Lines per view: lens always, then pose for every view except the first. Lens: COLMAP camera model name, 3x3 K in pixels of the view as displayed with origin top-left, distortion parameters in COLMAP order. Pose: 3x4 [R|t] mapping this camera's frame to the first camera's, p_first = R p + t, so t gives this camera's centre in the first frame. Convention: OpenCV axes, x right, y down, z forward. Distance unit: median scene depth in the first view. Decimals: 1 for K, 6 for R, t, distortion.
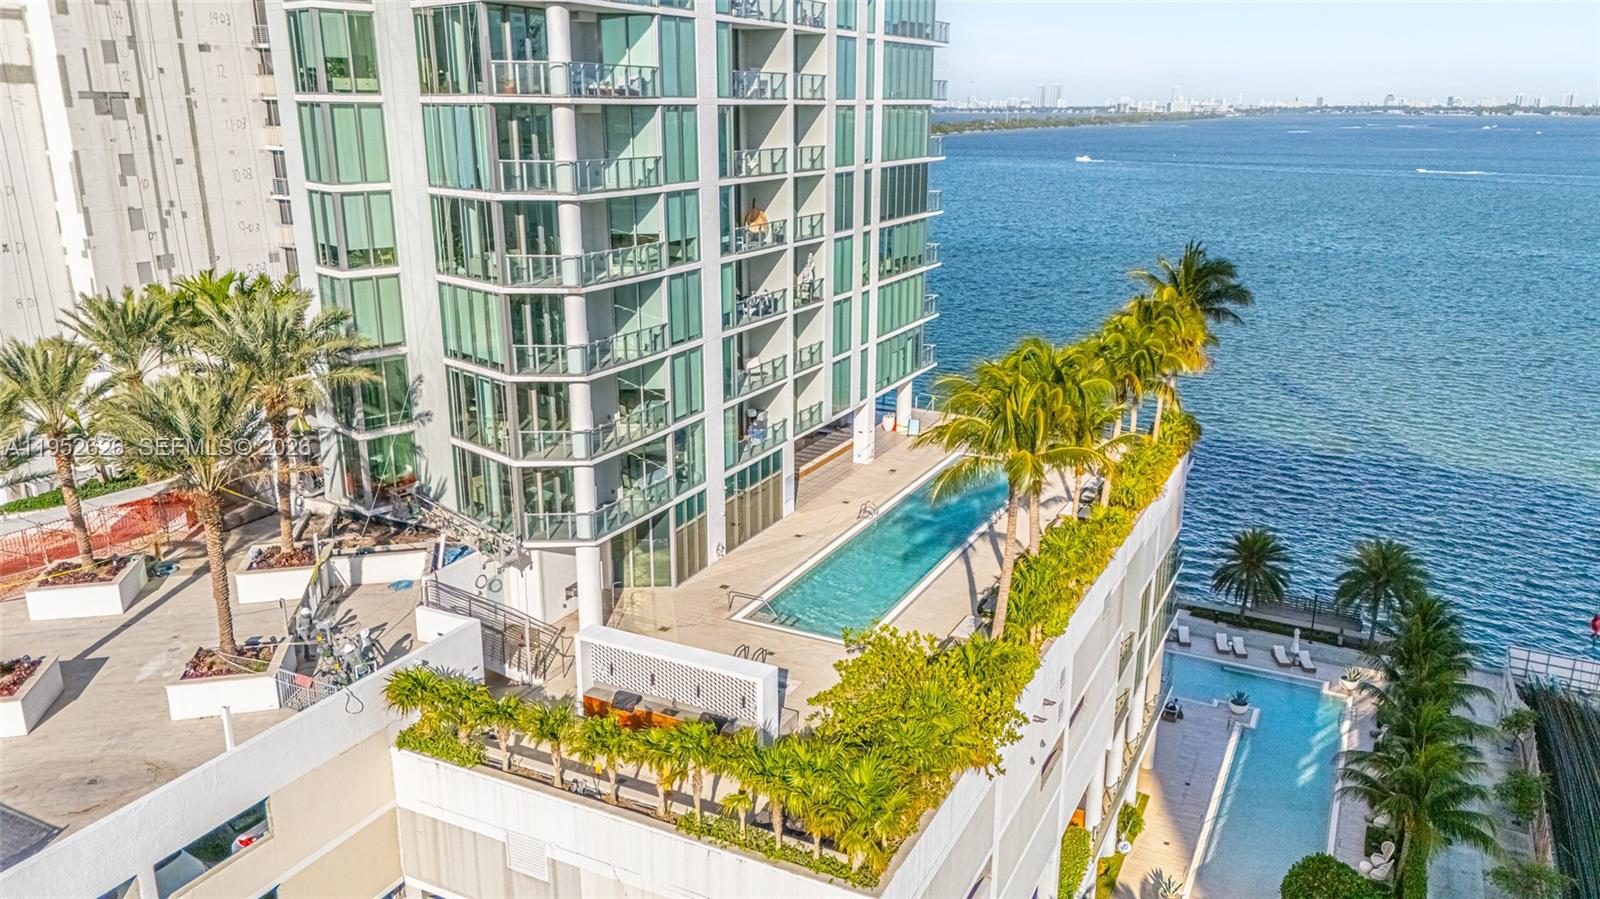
lens RADIAL K [[1178.4, 0, 800.6], [0, 1178.4, 443.7], [0, 0, 1]] dist [0.035942, -0.023535]
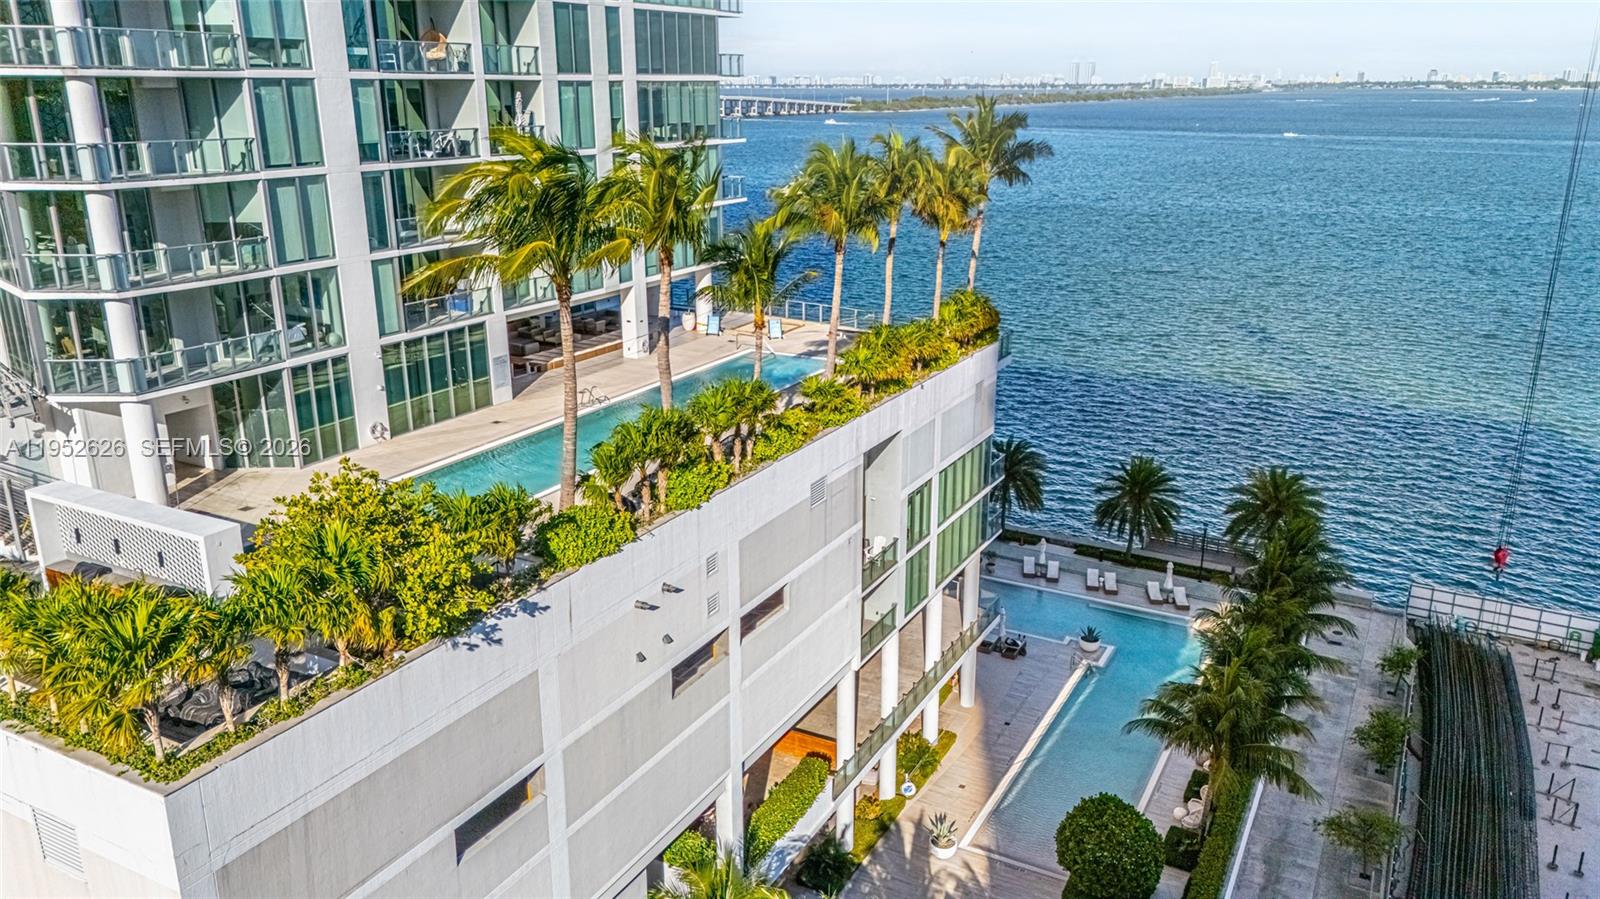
lens RADIAL K [[1178.4, 0, 798.8], [0, 1178.4, 455.8], [0, 0, 1]] dist [0.035942, -0.023535]
pose [[0.999694, 0.005191, -0.024195, 0.181806], [-0.004525, 0.999611, 0.027521, 0.059563], [0.024329, -0.027403, 0.999328, 0.110605]]
